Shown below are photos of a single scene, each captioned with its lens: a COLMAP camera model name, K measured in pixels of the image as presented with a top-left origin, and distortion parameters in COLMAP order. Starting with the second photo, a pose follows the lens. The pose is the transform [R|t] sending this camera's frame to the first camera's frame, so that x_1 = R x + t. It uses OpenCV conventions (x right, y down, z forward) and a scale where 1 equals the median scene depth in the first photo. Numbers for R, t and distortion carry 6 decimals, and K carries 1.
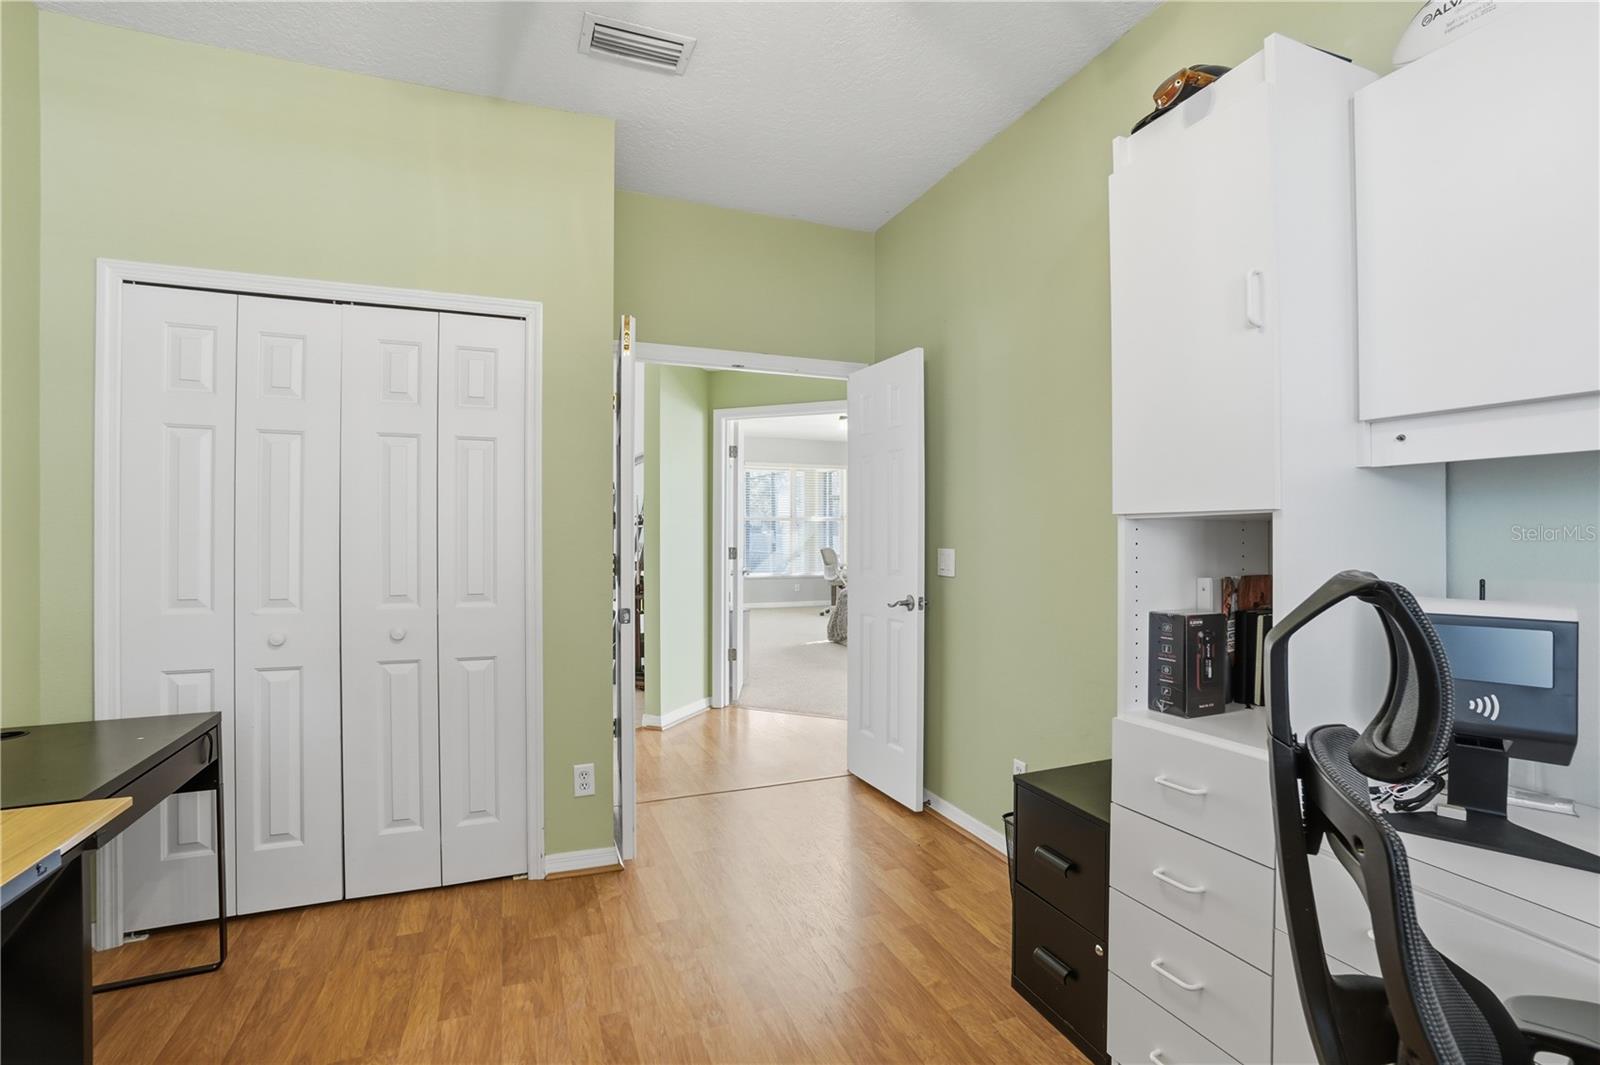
lens RADIAL K [[720.5, 0, 802.9], [0, 720.5, 529.1], [0, 0, 1]] dist [-0.042975, 0.008659]
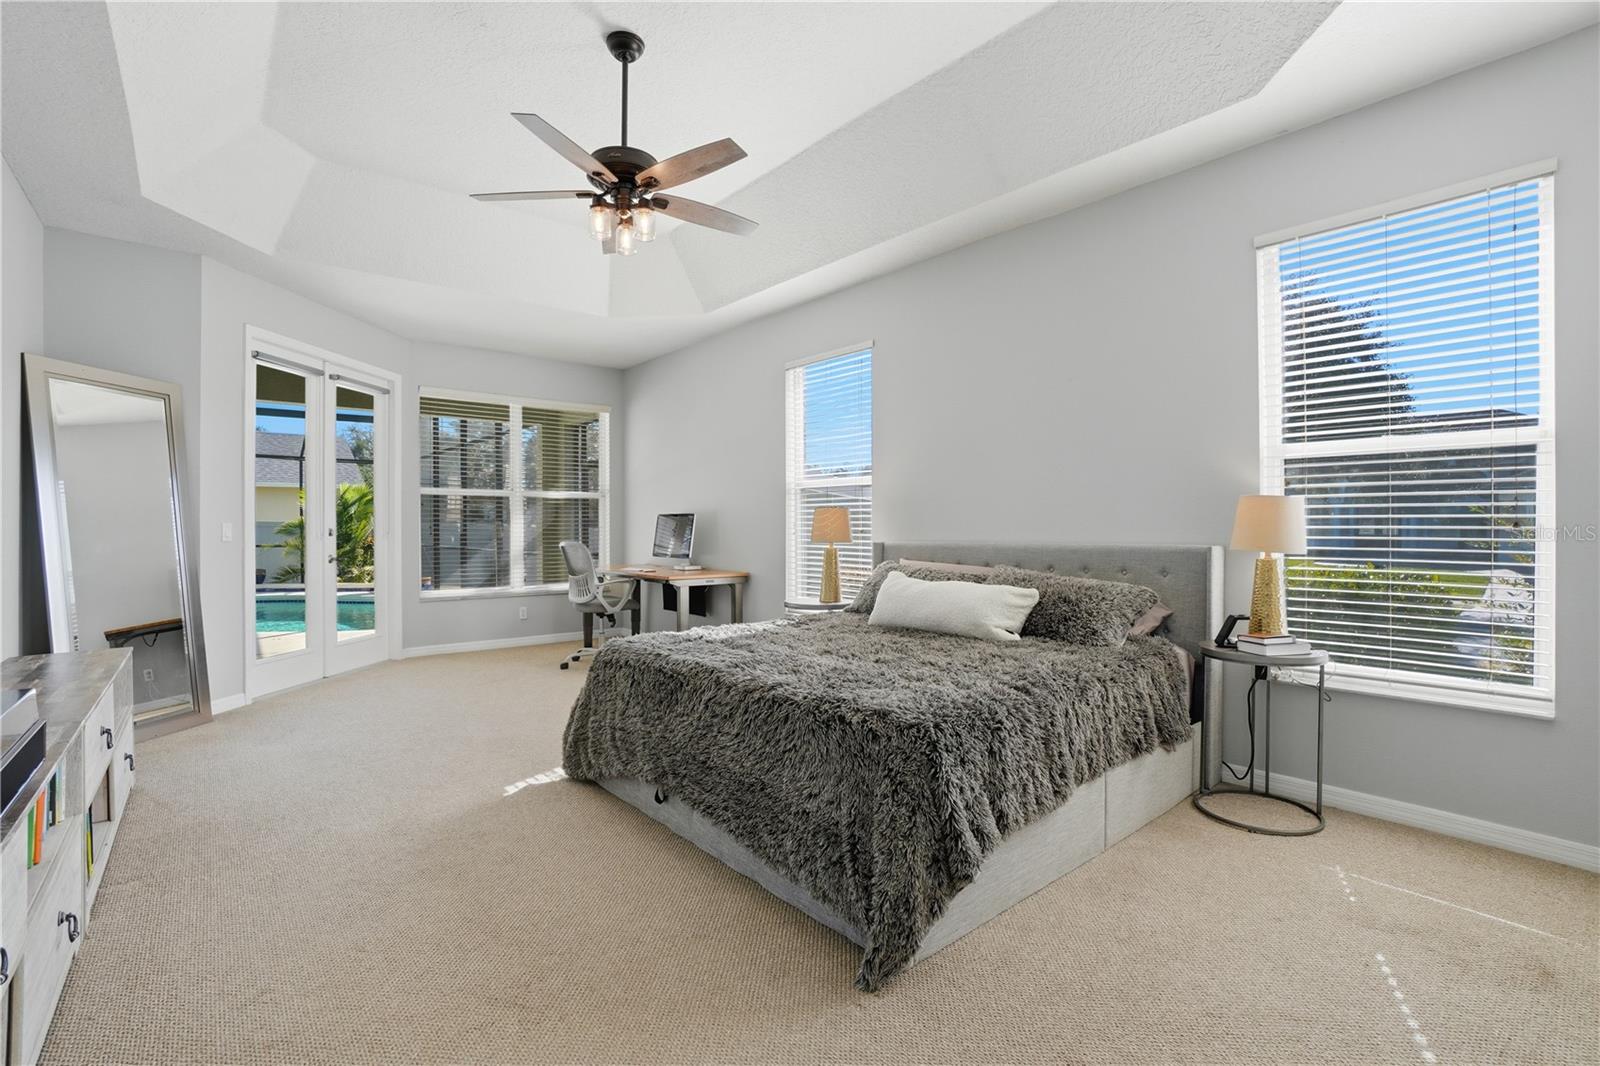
lens RADIAL K [[720.5, 0, 797.9], [0, 720.5, 532.4], [0, 0, 1]] dist [-0.042975, 0.008659]
pose [[0.950641, -0.005629, 0.310242, 0.026321], [0.003354, 0.999963, 0.007868, 0.015930], [-0.310275, -0.006439, 0.950625, 0.437418]]
